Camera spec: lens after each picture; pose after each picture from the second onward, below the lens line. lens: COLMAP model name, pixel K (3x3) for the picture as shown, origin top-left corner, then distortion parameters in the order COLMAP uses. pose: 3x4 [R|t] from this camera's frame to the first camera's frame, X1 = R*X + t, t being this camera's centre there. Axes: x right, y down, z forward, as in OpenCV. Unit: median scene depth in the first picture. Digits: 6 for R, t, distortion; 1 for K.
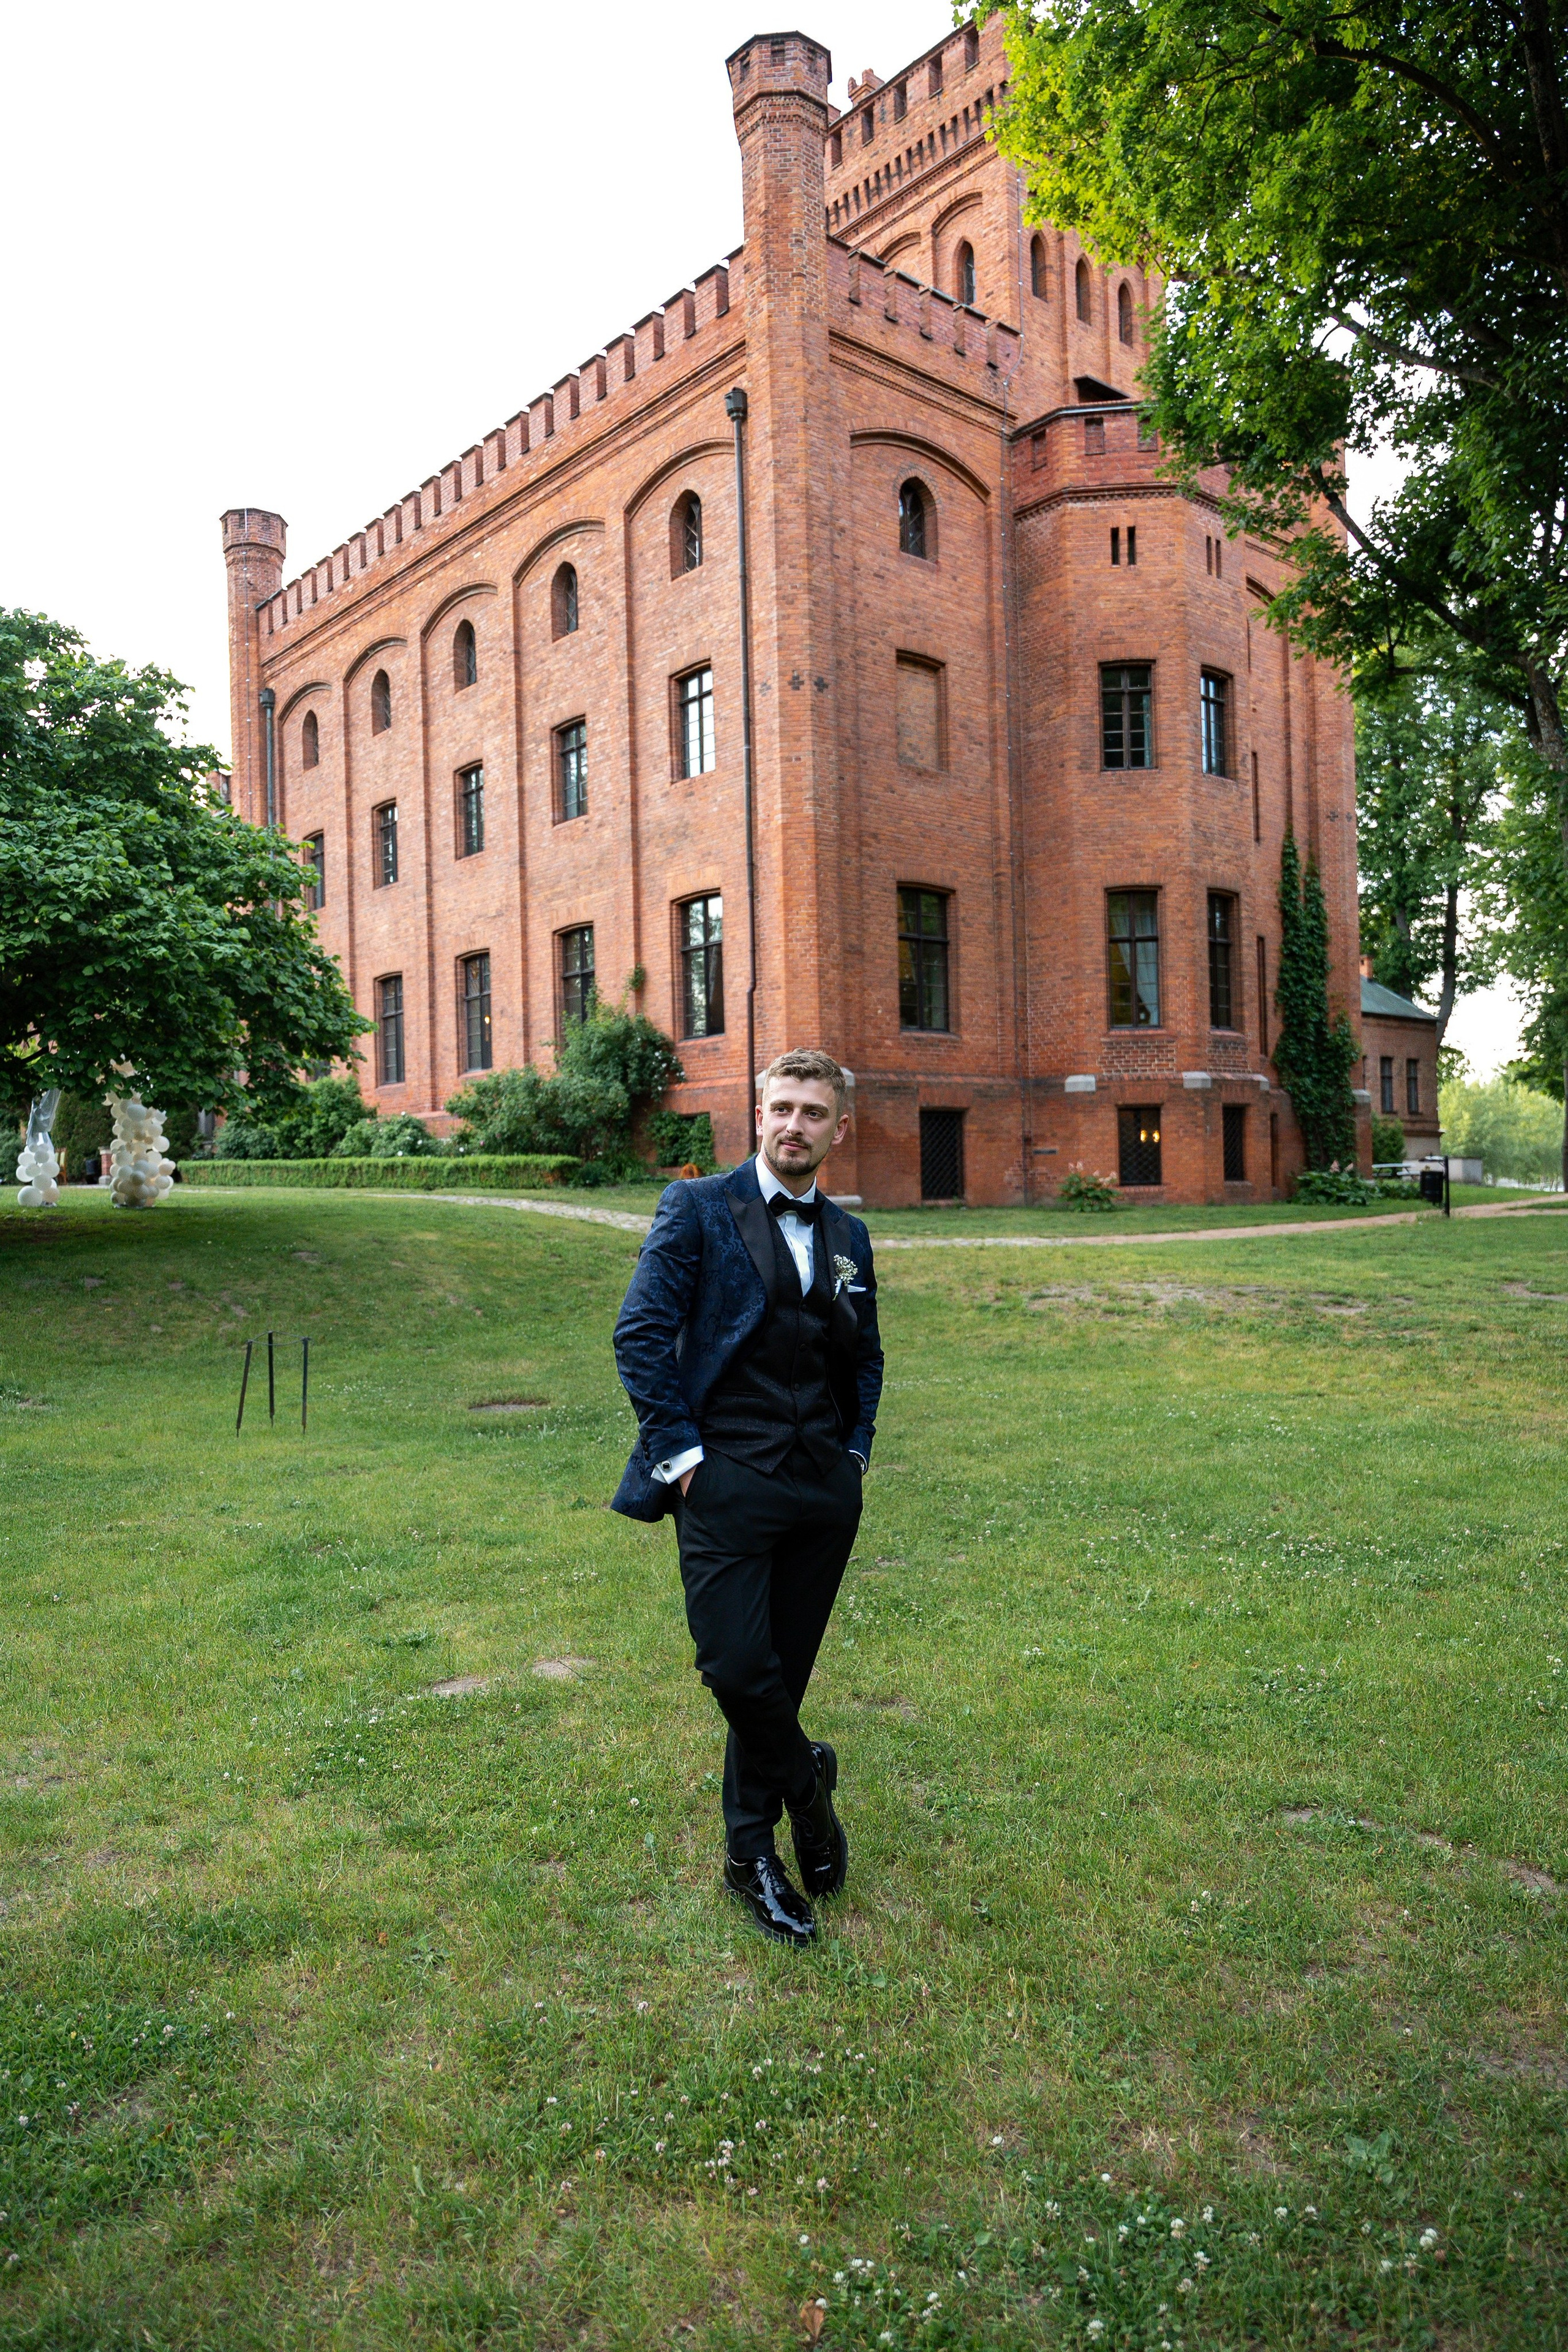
lens RADIAL K [[1562.1, 0, 787.5], [0, 1562.1, 1173.2], [0, 0, 1]] dist [-0.004105, -0.001245]
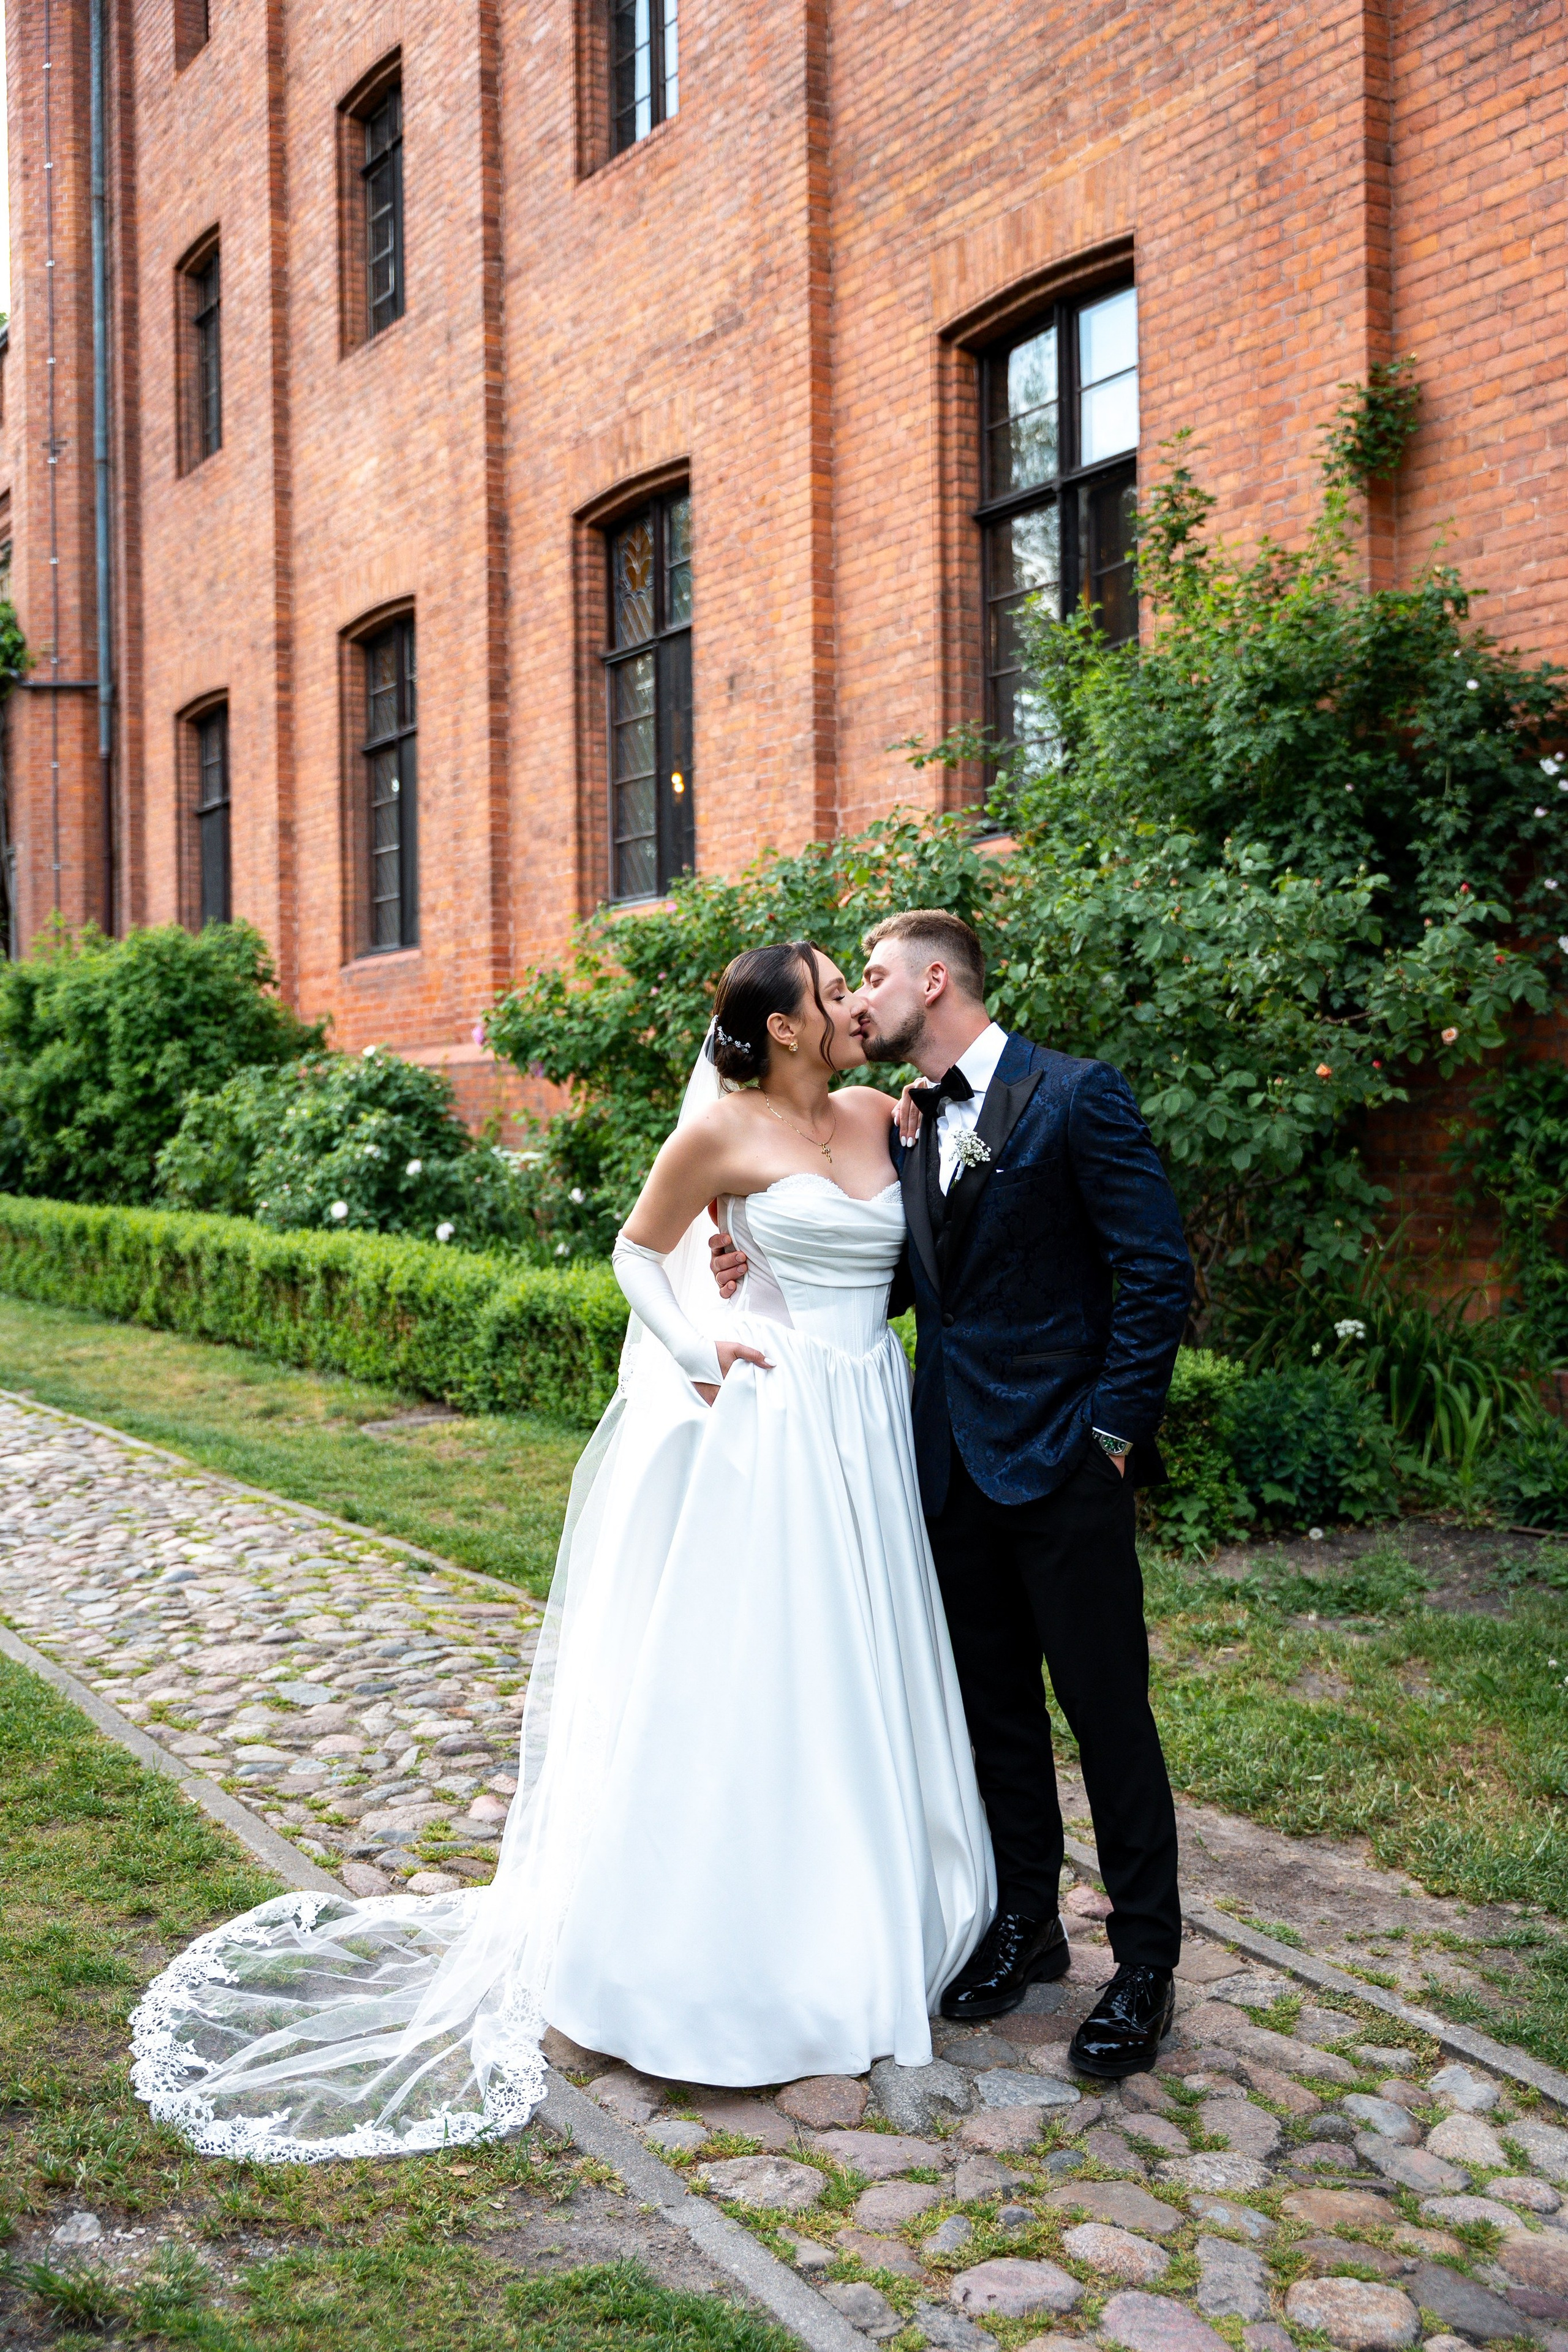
lens RADIAL K [[2344.0, 0, 796.6], [0, 2344.0, 1155.4], [0, 0, 1]] dist [0.010234, -0.010005]
pose [[0.990655, 0.013939, -0.135676, -0.129802], [-0.011792, 0.999792, 0.016614, -0.030752], [0.135879, -0.014859, 0.990614, 0.670495]]
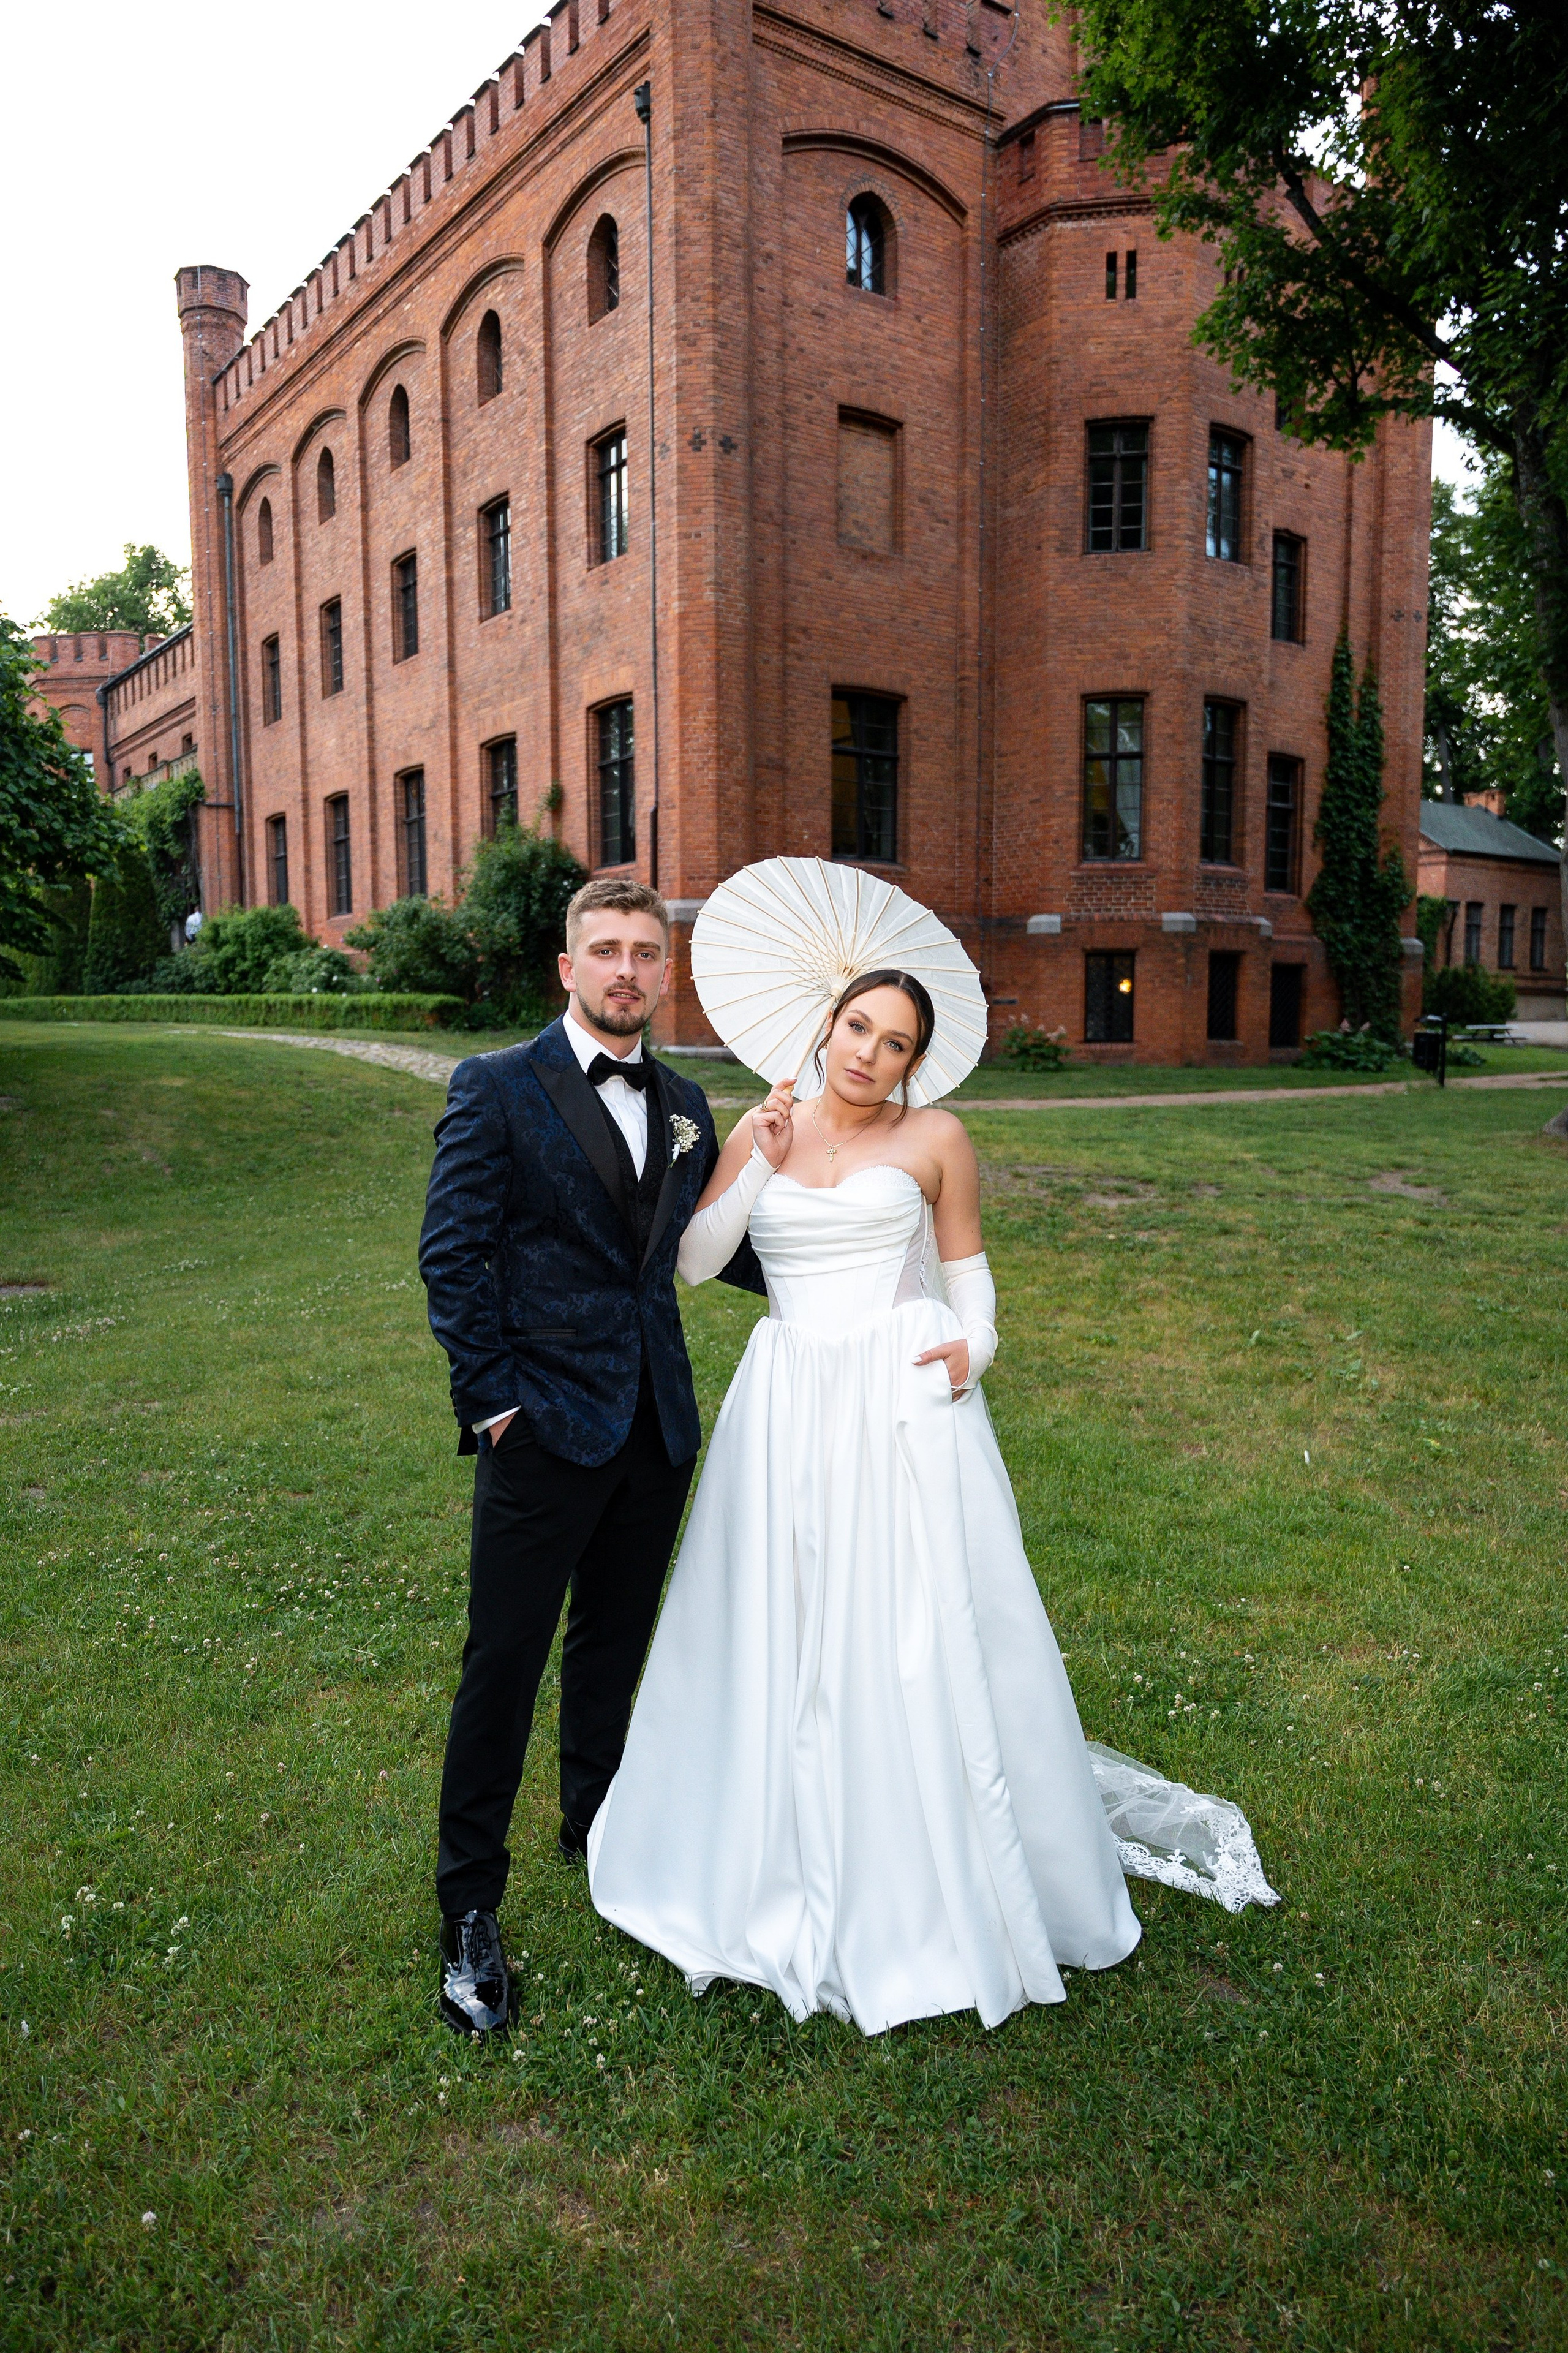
lens RADIAL K [[1612.4, 0, 797.8], [0, 1612.4, 1203.1], [0, 0, 1]] dist [-0.000631, -0.014639]
pose [[0.996374, 0.029563, -0.079779, 0.122593], [-0.020467, 0.993440, 0.112511, -0.000840], [0.082582, -0.110470, 0.990443, 0.073317]]
